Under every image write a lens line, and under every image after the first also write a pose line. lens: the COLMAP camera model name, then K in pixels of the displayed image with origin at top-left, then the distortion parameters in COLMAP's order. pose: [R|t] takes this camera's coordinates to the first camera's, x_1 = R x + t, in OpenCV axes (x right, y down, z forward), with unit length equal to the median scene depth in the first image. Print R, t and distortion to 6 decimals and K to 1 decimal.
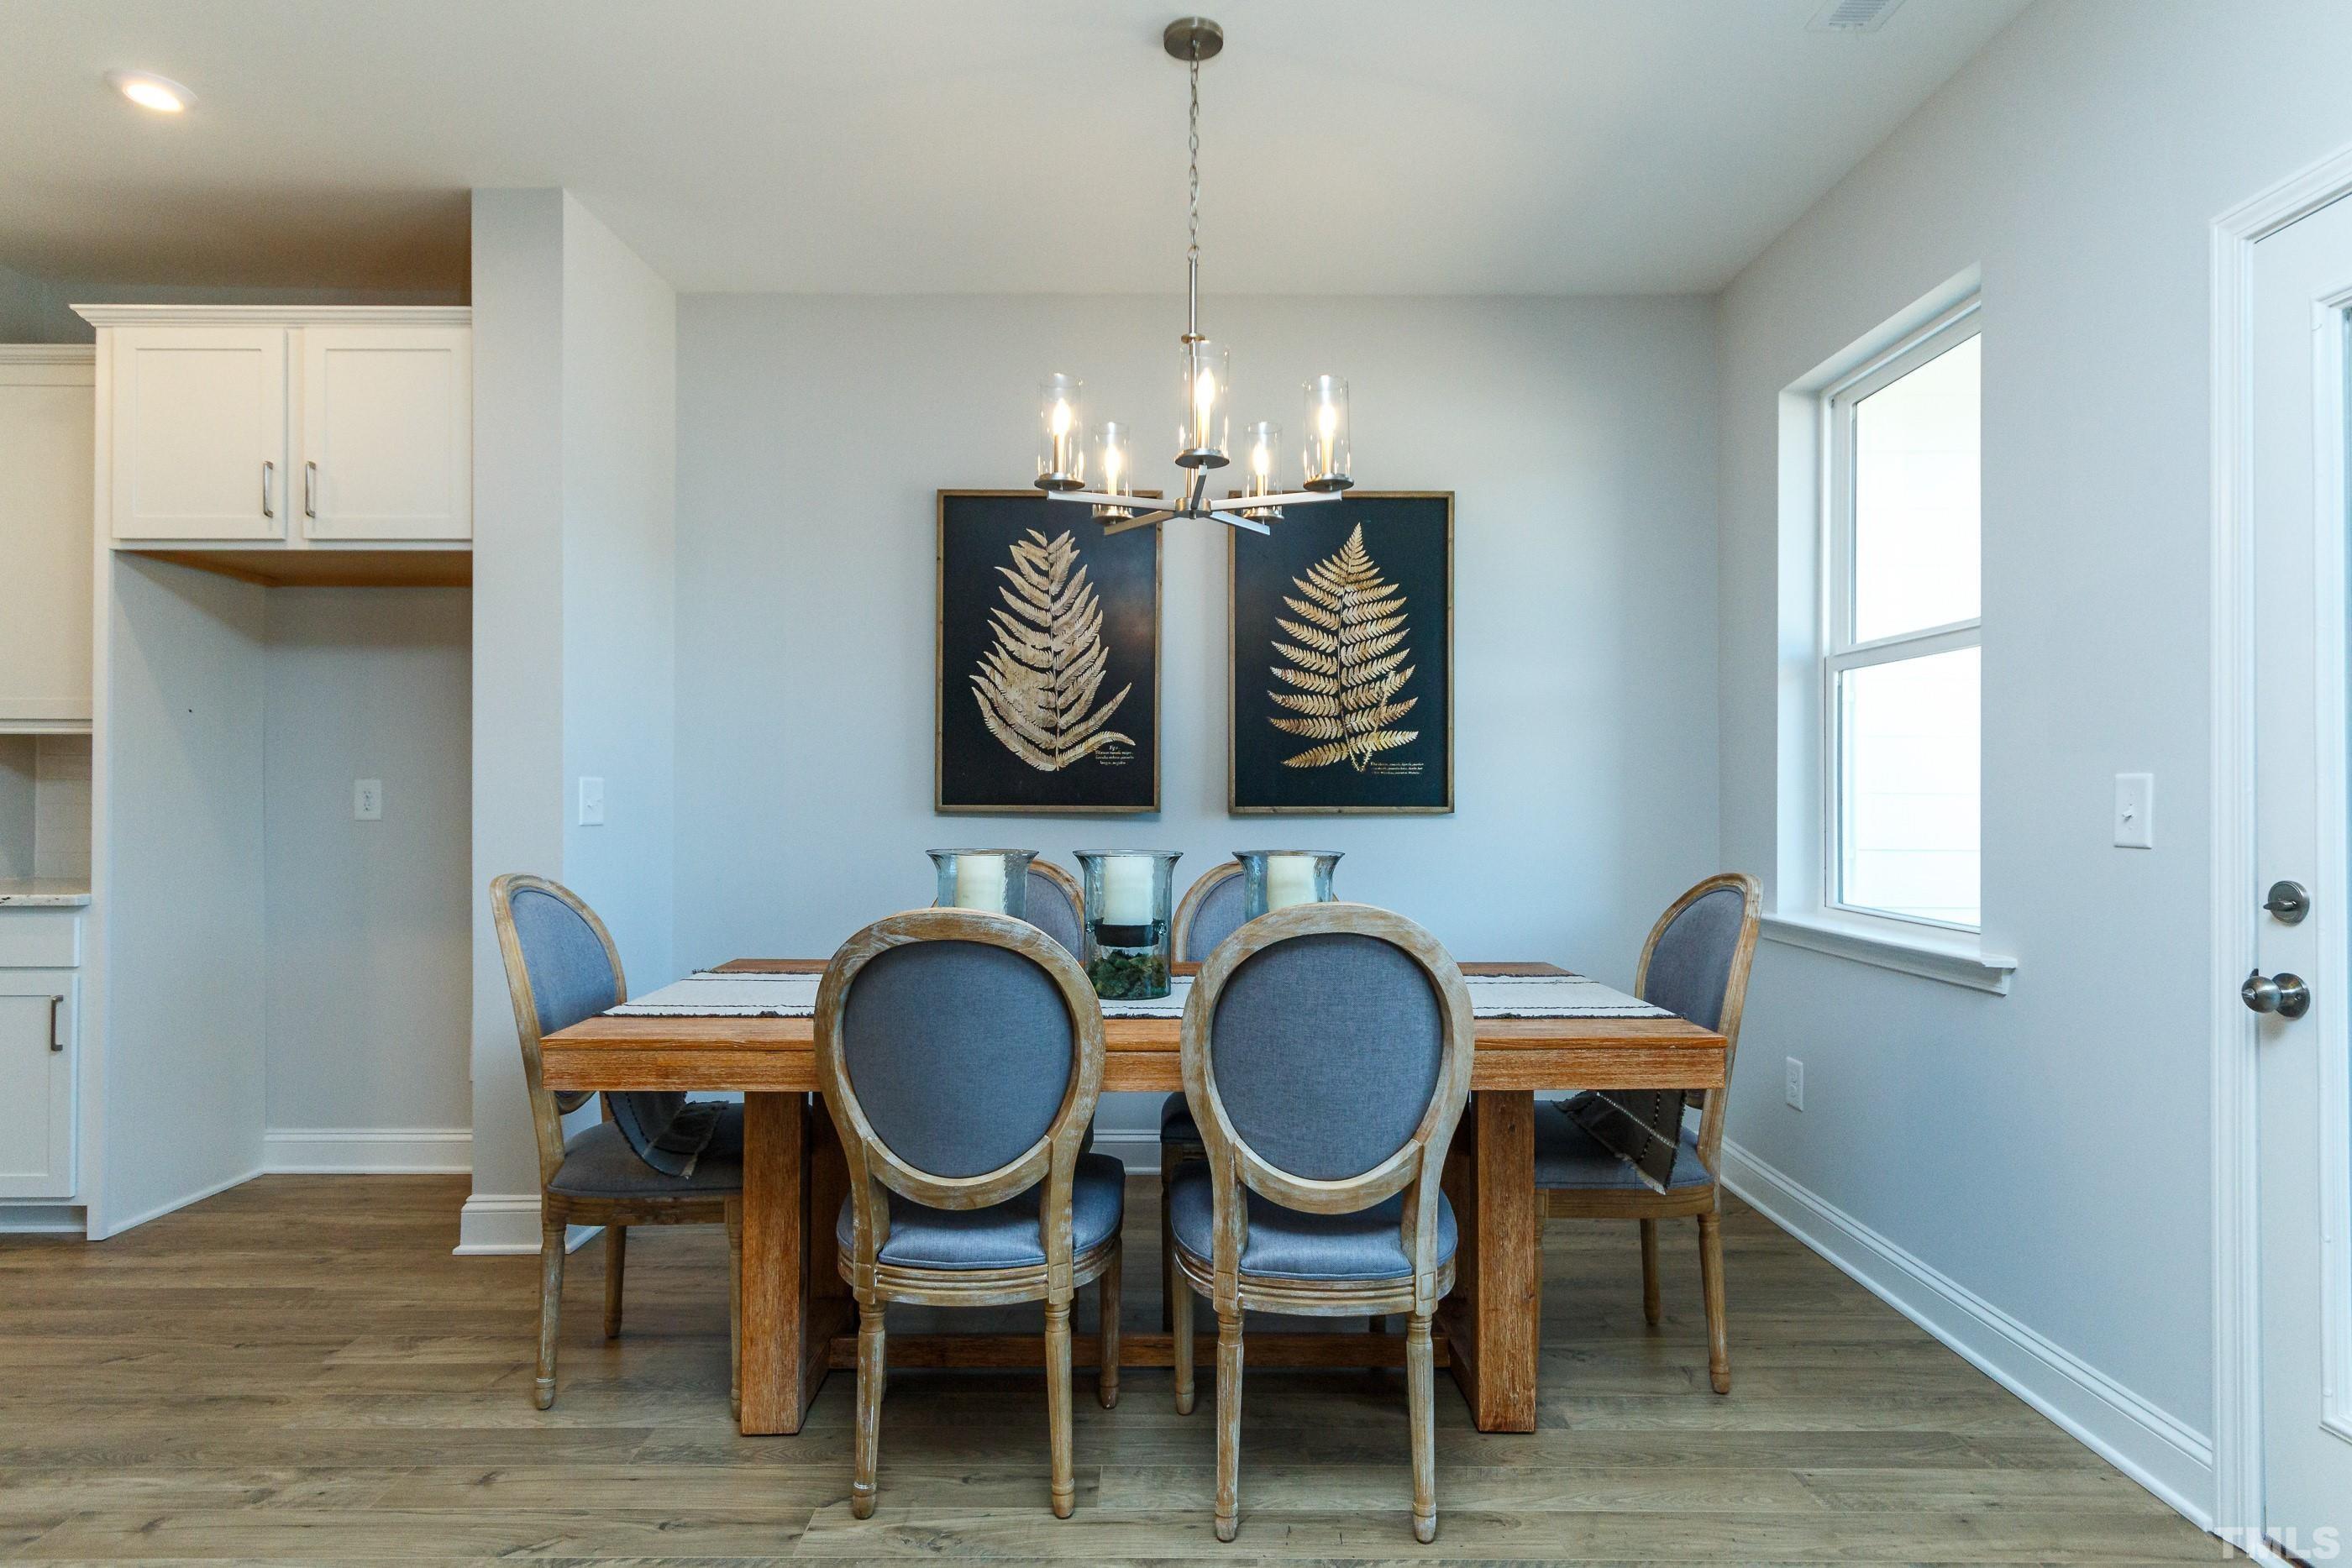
lens RADIAL K [[1218.7, 0, 1112.9], [0, 1218.7, 782.8], [0, 0, 1]] dist [0.003622, 0.001068]
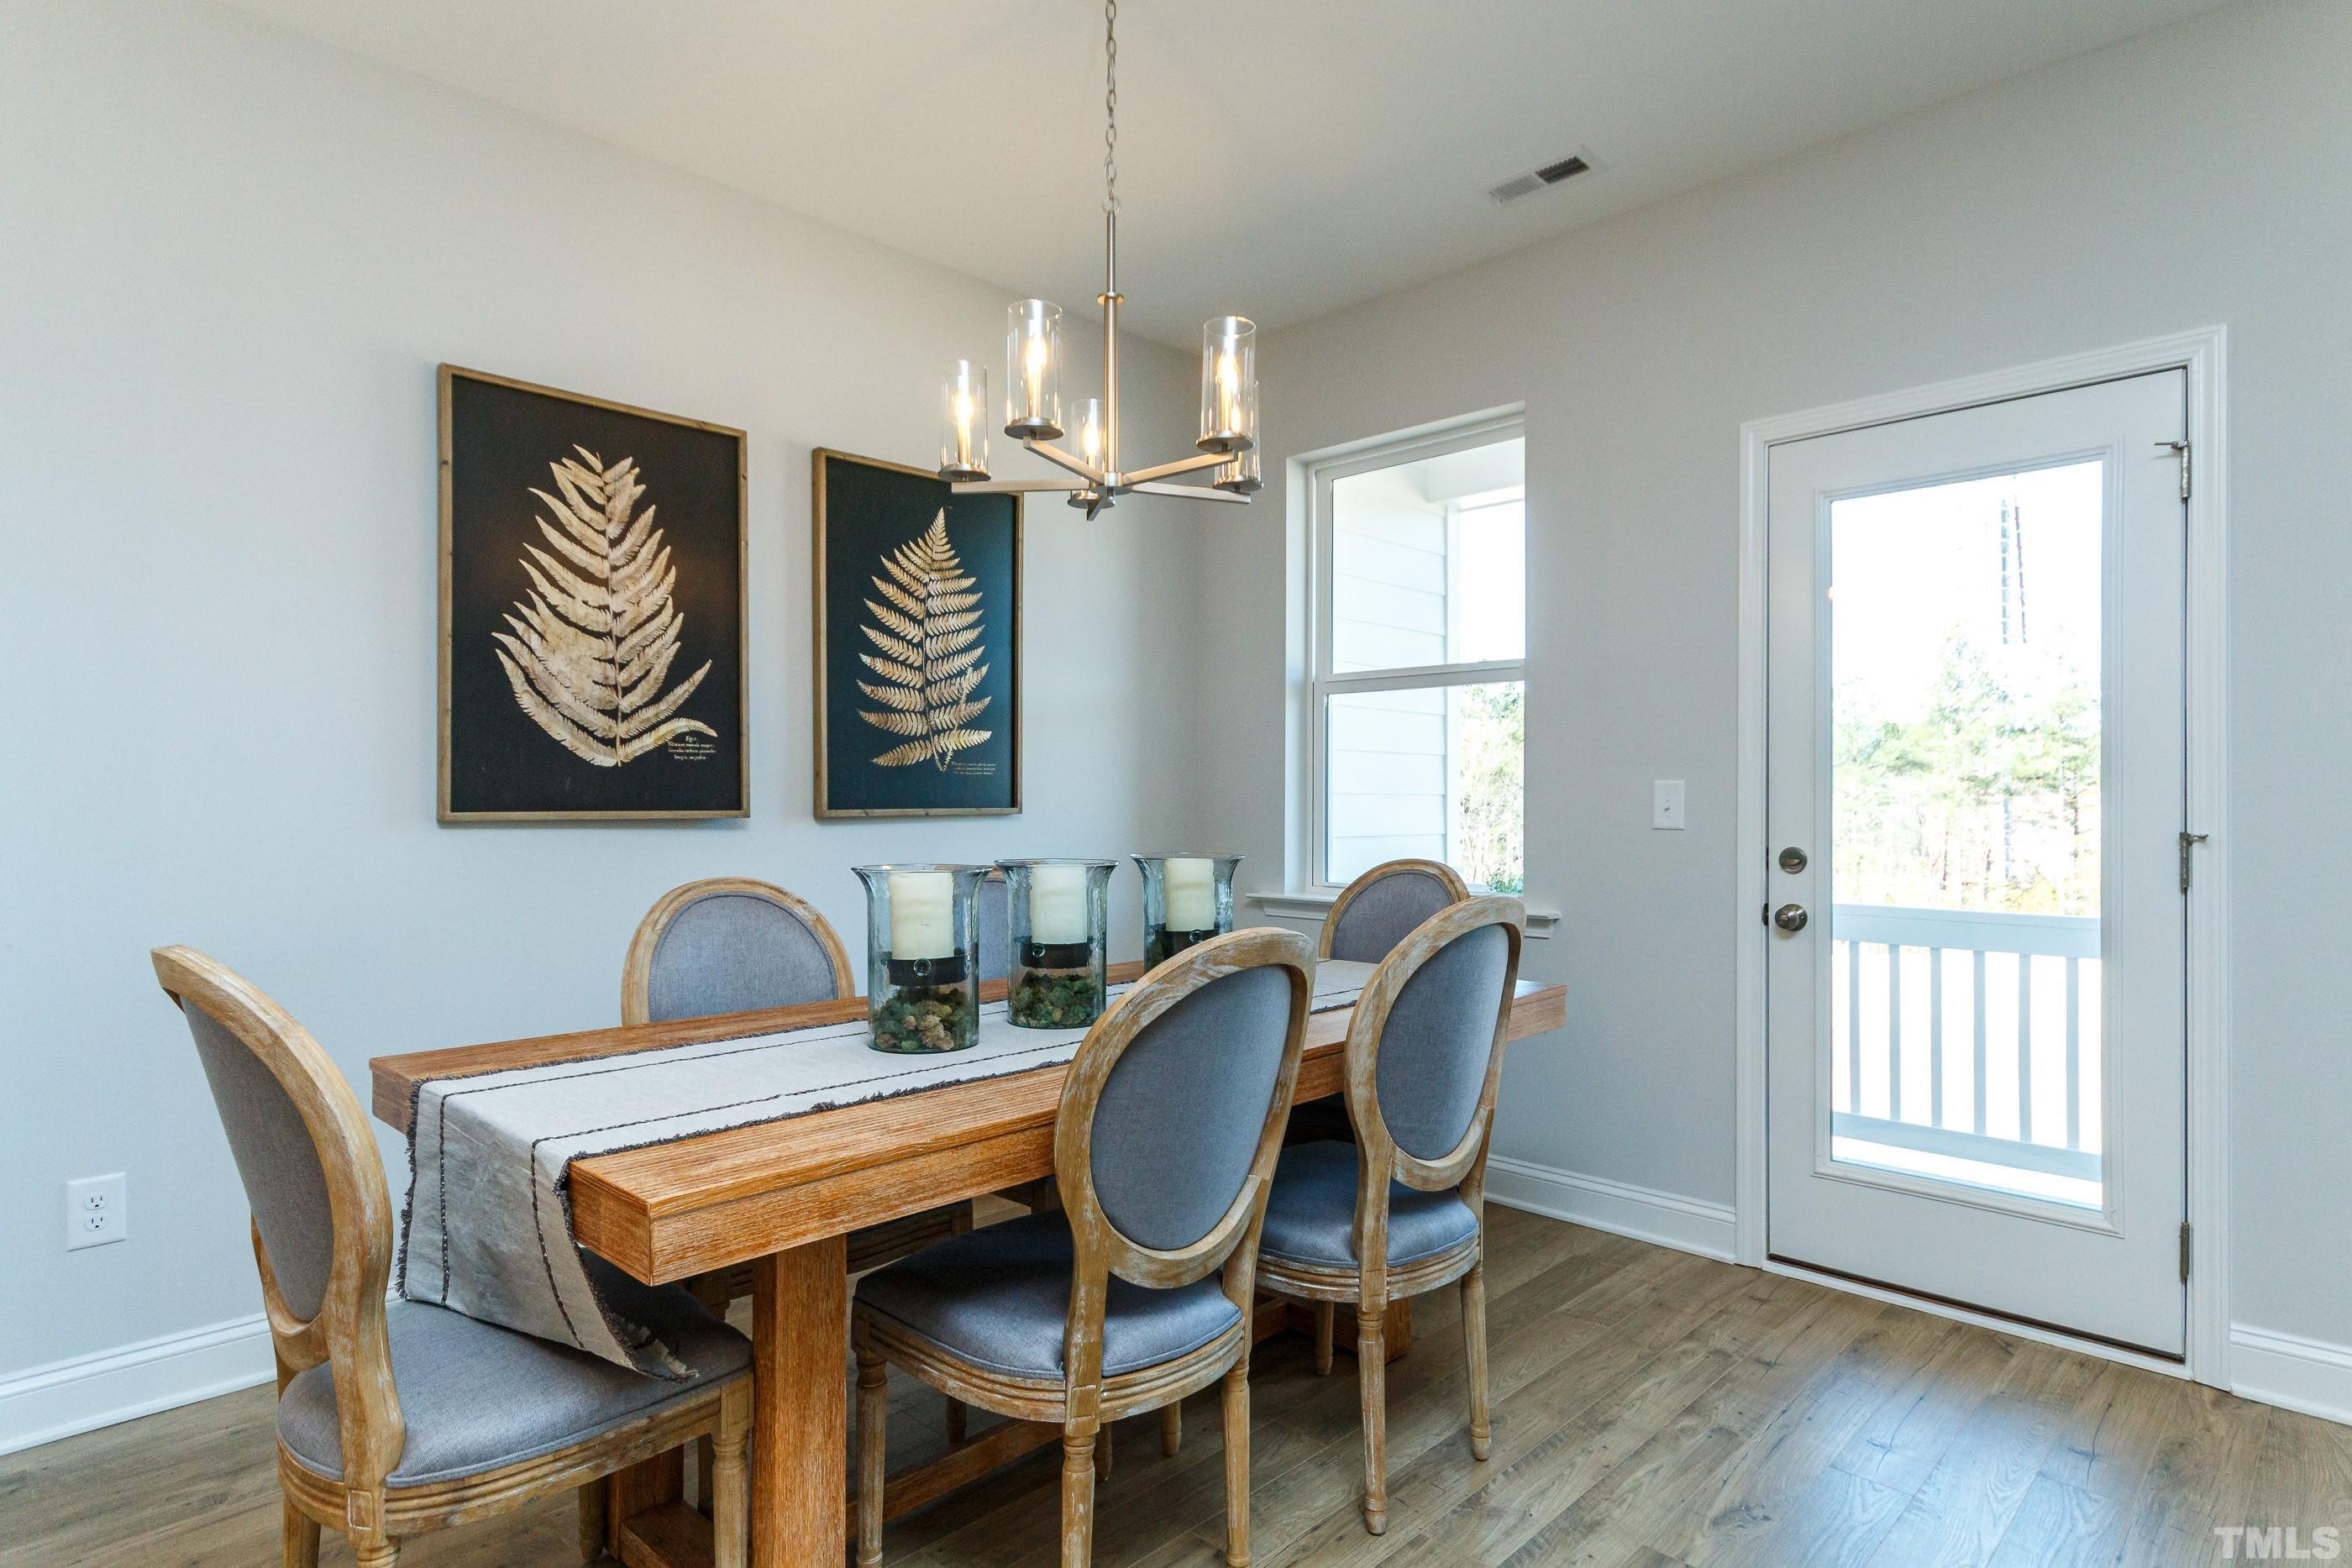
lens RADIAL K [[1249.4, 0, 1171.2], [0, 1249.4, 803.4], [0, 0, 1]] dist [0.006206, 0.000550]
pose [[0.705100, -0.008029, 0.709063, -0.361444], [-0.003345, 0.999887, 0.014648, 0.000731], [-0.709100, -0.012700, 0.704993, 0.189796]]
